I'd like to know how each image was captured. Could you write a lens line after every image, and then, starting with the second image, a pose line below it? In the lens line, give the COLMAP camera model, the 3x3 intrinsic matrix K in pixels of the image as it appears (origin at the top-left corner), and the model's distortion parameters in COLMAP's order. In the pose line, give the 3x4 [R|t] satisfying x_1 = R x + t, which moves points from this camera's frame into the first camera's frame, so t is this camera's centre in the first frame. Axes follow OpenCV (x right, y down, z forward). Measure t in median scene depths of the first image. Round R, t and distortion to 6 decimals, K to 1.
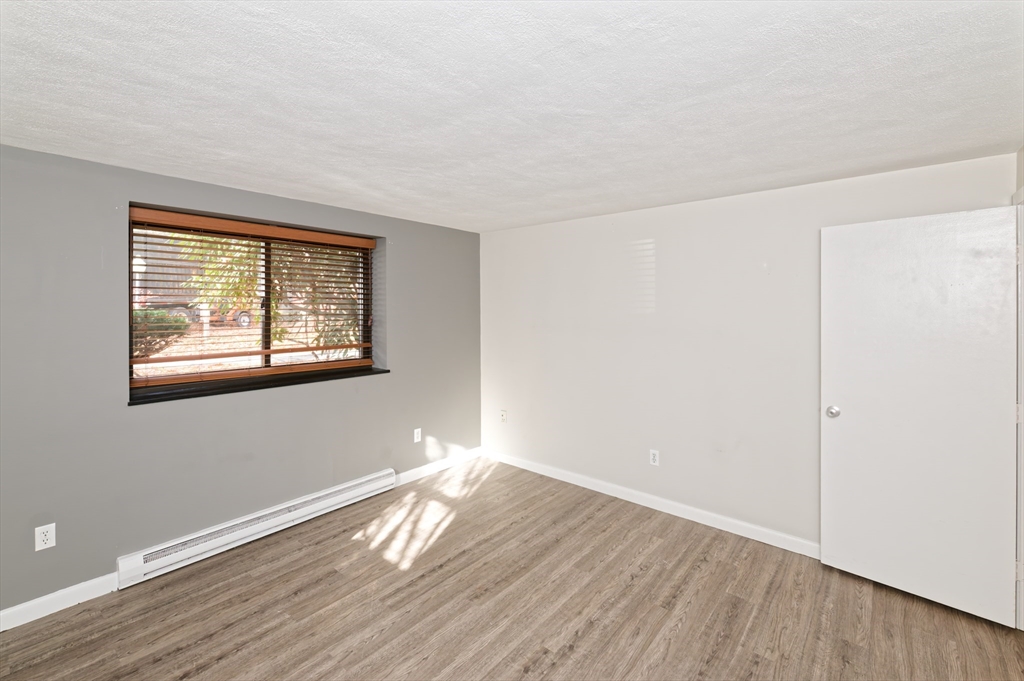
lens RADIAL K [[449.0, 0, 507.7], [0, 449.0, 311.9], [0, 0, 1]] dist [-0.000643, -0.000161]
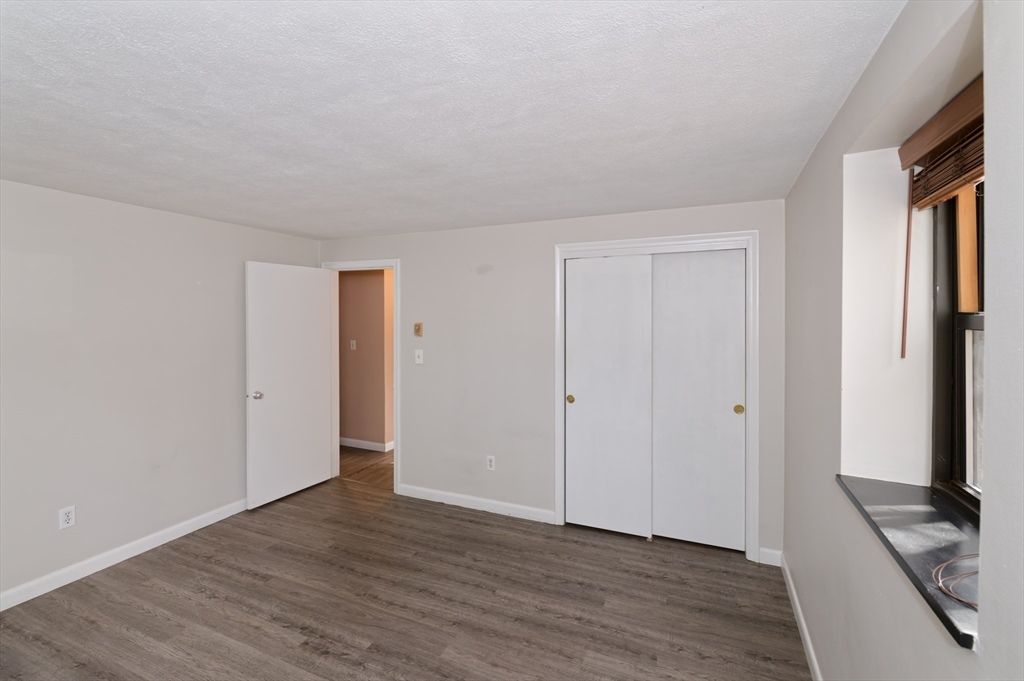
lens RADIAL K [[449.0, 0, 507.7], [0, 449.0, 311.9], [0, 0, 1]] dist [-0.000643, -0.000161]
pose [[-0.282891, 0.005218, 0.959138, -0.848587], [0.013002, 0.999914, -0.001605, -0.030390], [-0.959064, 0.012017, -0.282935, 0.636769]]
